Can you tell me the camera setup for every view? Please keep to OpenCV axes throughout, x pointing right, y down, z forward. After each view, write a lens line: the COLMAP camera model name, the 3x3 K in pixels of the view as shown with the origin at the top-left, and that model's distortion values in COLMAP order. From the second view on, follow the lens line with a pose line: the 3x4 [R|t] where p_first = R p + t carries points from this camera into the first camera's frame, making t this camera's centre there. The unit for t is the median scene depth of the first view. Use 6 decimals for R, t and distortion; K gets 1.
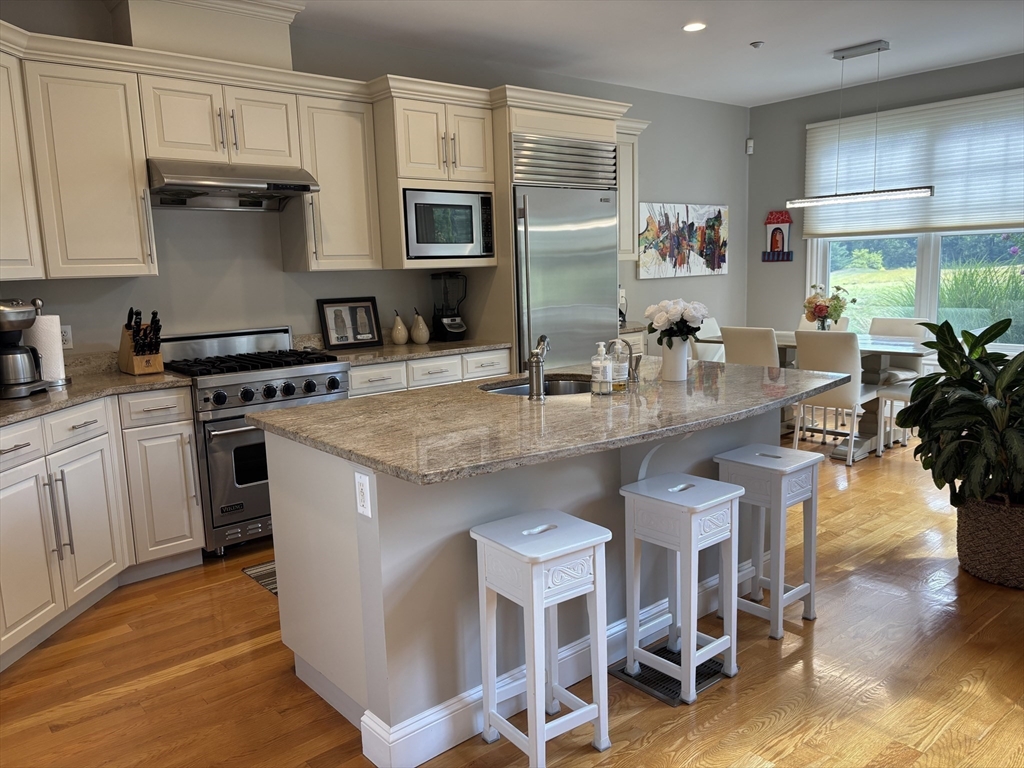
lens RADIAL K [[771.3, 0, 529.1], [0, 771.3, 391.0], [0, 0, 1]] dist [0.053807, -0.062168]
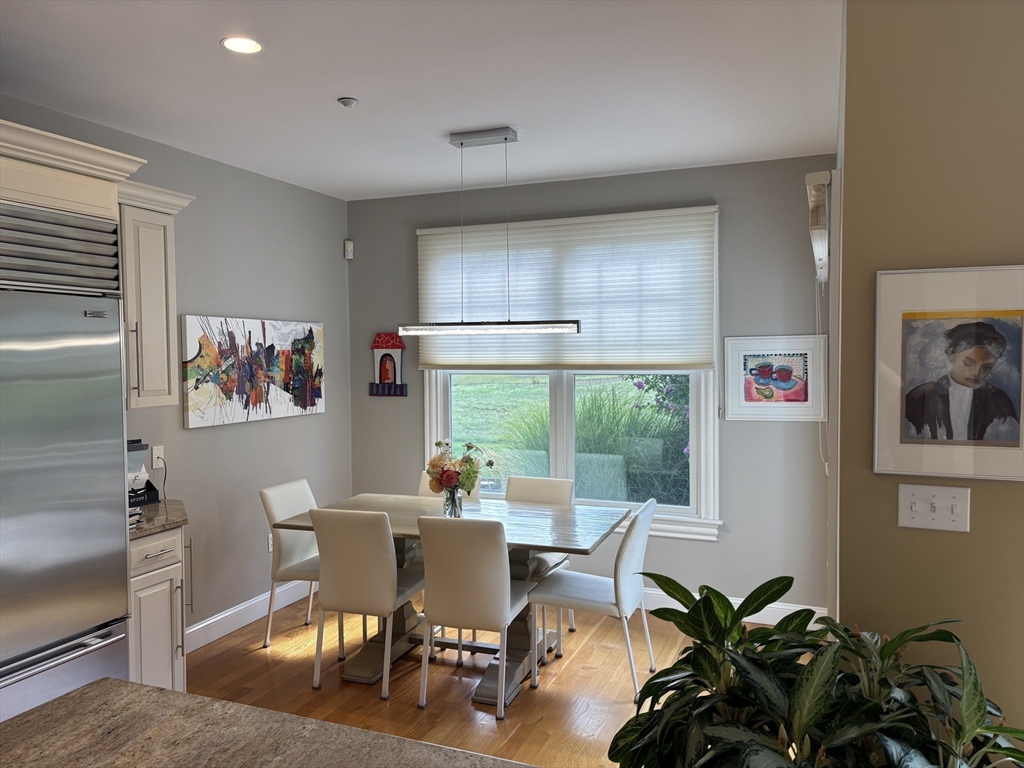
lens RADIAL K [[771.3, 0, 507.9], [0, 771.3, 390.7], [0, 0, 1]] dist [0.053807, -0.062168]
pose [[0.895480, 0.005845, 0.445063, 0.111798], [0.050859, 0.992021, -0.115359, -0.104803], [-0.442186, 0.125938, 0.888038, 0.349859]]
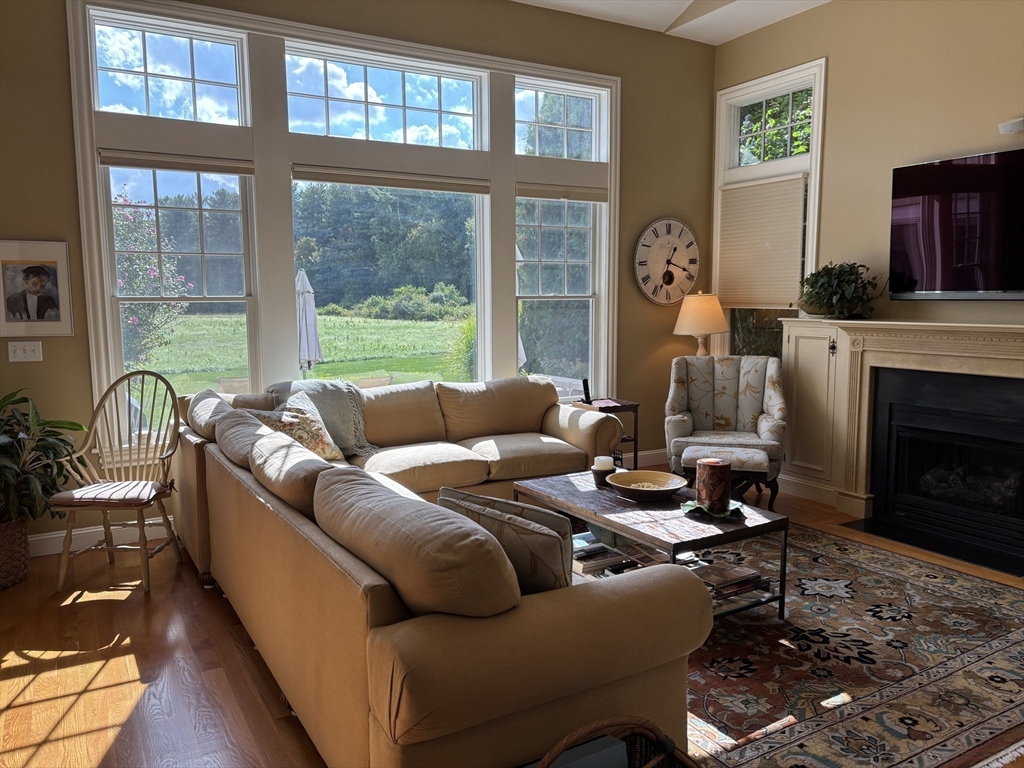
lens RADIAL K [[771.3, 0, 504.8], [0, 771.3, 385.4], [0, 0, 1]] dist [0.053807, -0.062168]
pose [[0.202641, -0.086337, 0.975440, -0.245263], [0.156144, 0.986210, 0.054853, -0.010495], [-0.966724, 0.141194, 0.213328, -0.066512]]
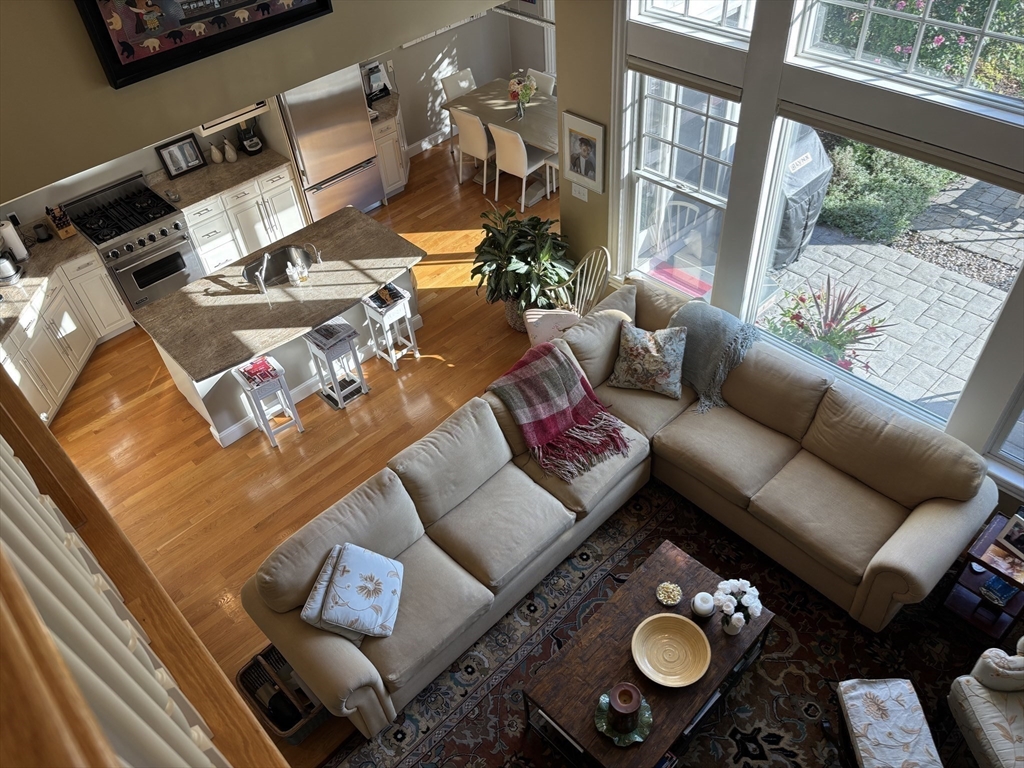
lens RADIAL K [[771.3, 0, 509.1], [0, 771.3, 385.2], [0, 0, 1]] dist [0.053807, -0.062168]
pose [[0.998386, -0.056711, -0.002969, 0.355587], [0.048258, 0.819682, 0.570782, -0.505883], [-0.029936, -0.570004, 0.821096, -0.493751]]
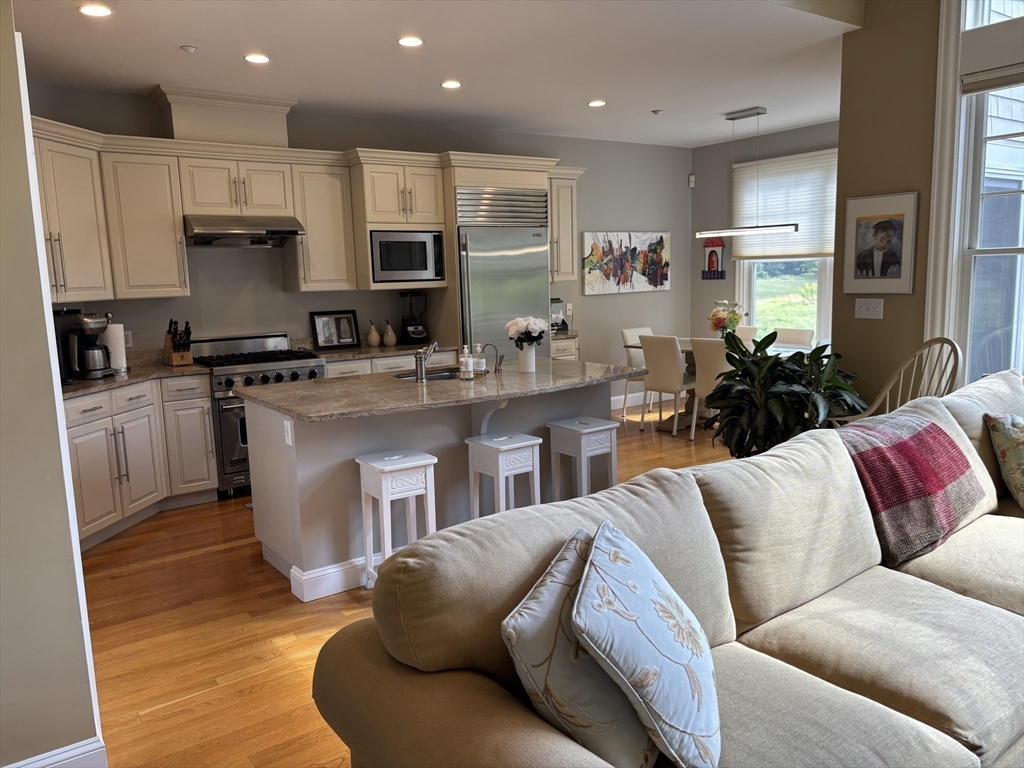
lens RADIAL K [[771.3, 0, 515.4], [0, 771.3, 393.5], [0, 0, 1]] dist [0.053807, -0.062168]
pose [[0.996396, 0.013859, -0.083689, 0.166229], [-0.014214, 0.999892, -0.003644, 0.018412], [0.083630, 0.004820, 0.996485, -0.256523]]
